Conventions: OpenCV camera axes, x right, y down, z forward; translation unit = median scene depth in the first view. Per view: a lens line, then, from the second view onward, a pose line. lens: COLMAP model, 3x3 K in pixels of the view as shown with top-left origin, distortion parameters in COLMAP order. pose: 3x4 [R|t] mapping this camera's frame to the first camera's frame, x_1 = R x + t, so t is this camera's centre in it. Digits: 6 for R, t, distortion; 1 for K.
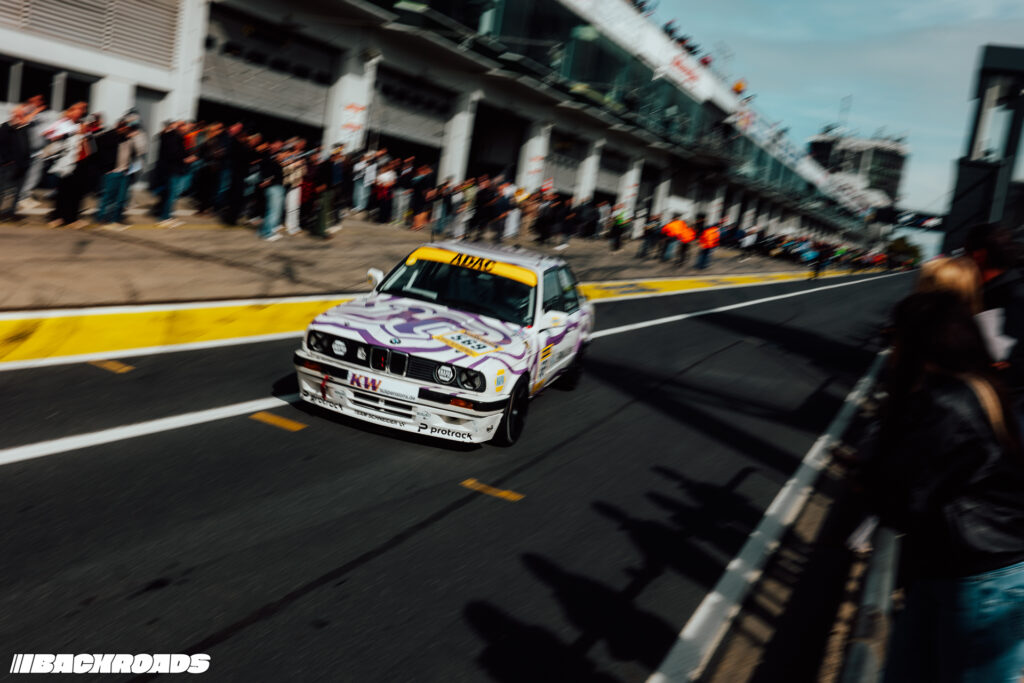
lens RADIAL K [[1047.3, 0, 513.6], [0, 1047.3, 341.4], [0, 0, 1]] dist [-0.031608, 0.000000]
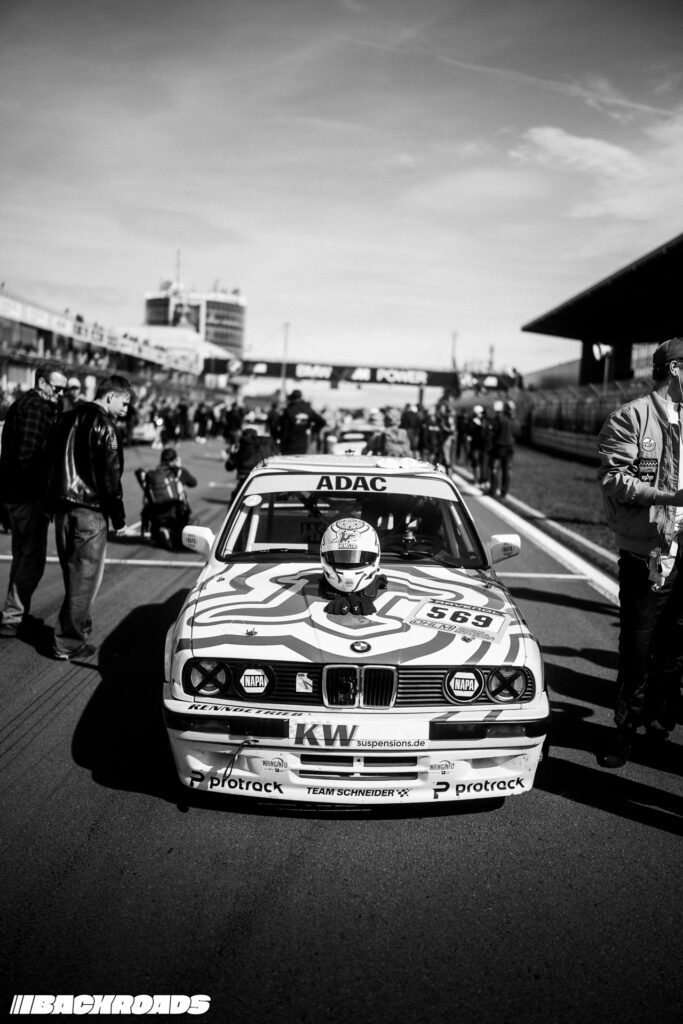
lens RADIAL K [[1047.3, 0, 338.6], [0, 1047.3, 512.3], [0, 0, 1]] dist [-0.031608, 0.000000]
pose [[0.946124, -0.189160, 0.262807, -0.253500], [0.197558, 0.980275, -0.005654, -0.067774], [-0.256553, 0.057269, 0.964832, 0.473927]]
